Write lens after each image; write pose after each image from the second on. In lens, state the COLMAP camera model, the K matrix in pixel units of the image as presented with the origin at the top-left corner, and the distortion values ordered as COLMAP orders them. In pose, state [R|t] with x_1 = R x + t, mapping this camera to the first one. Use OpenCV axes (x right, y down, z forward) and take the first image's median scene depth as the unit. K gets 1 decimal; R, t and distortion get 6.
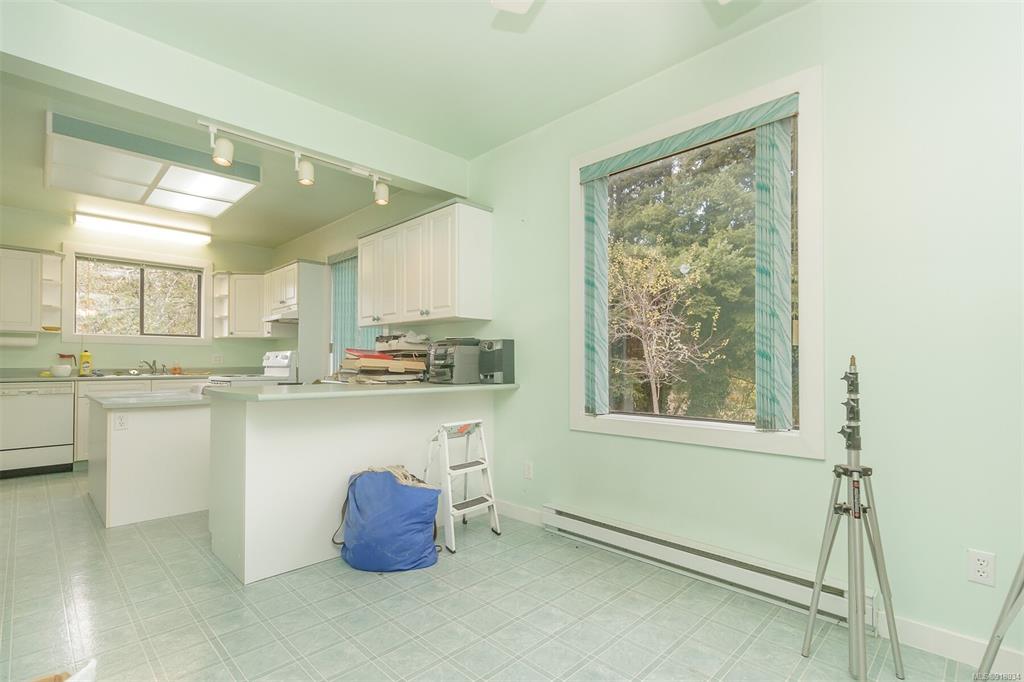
lens RADIAL K [[480.1, 0, 513.1], [0, 480.1, 360.1], [0, 0, 1]] dist [-0.000081, -0.000004]
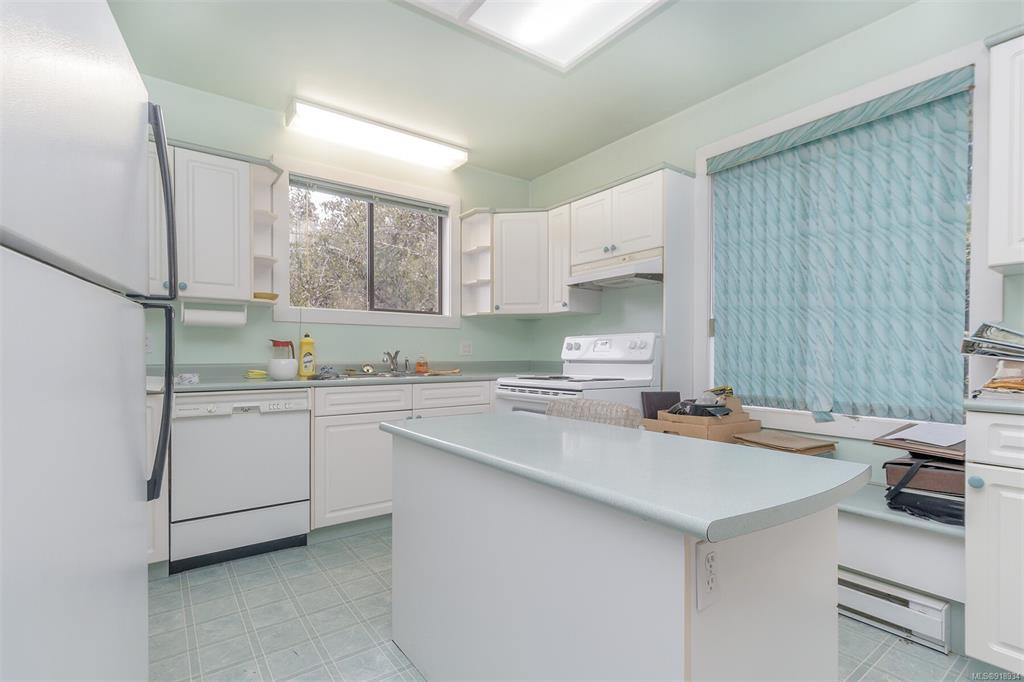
lens RADIAL K [[486.5, 0, 511.0], [0, 486.5, 356.8], [0, 0, 1]] dist [-0.000156, 0.000006]
pose [[0.988897, -0.001139, -0.148596, -0.494283], [0.002751, 0.999940, 0.010641, 0.001913], [0.148575, -0.010932, 0.988841, 0.391863]]
